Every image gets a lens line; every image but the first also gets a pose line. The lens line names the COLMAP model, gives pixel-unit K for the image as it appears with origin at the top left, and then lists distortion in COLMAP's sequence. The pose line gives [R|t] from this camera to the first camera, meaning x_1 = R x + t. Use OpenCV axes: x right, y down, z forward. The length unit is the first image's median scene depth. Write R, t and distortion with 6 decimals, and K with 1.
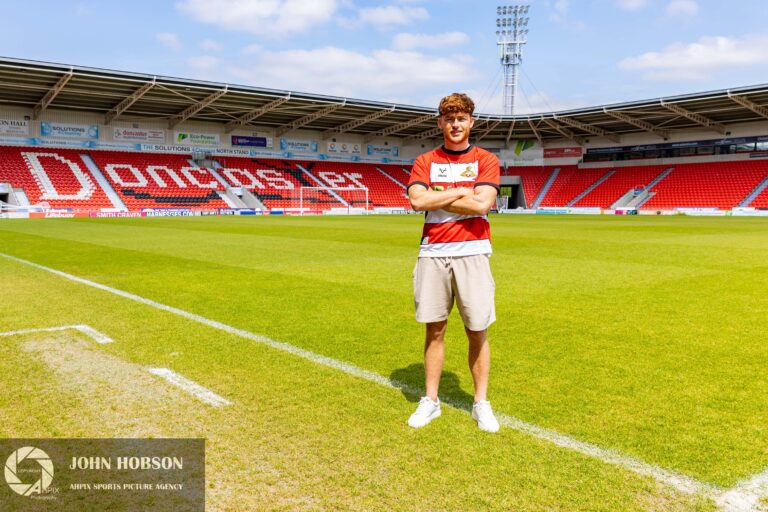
lens RADIAL K [[677.7, 0, 384.7], [0, 677.7, 285.9], [0, 0, 1]] dist [0.037247, 0.007556]
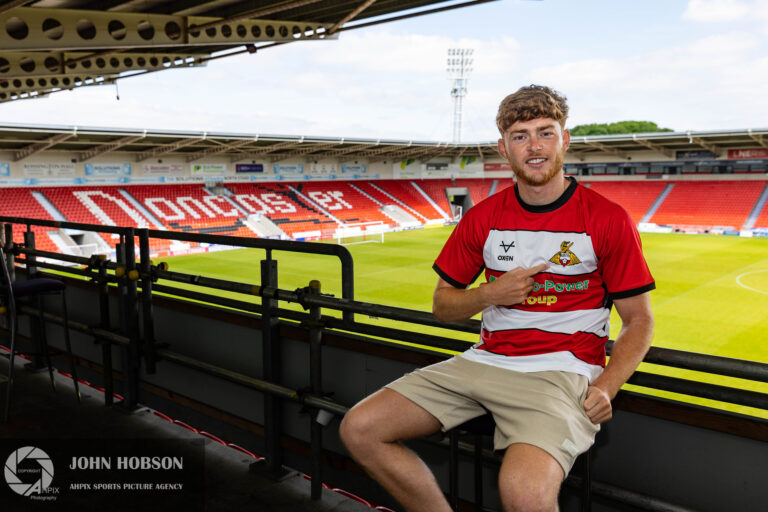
lens RADIAL K [[726.1, 0, 386.2], [0, 726.1, 255.4], [0, 0, 1]] dist [0.045730, 0.000000]
pose [[0.981485, -0.031539, 0.188924, -0.213276], [0.028668, 0.999429, 0.017908, -0.081622], [-0.189381, -0.012161, 0.981828, -0.260897]]
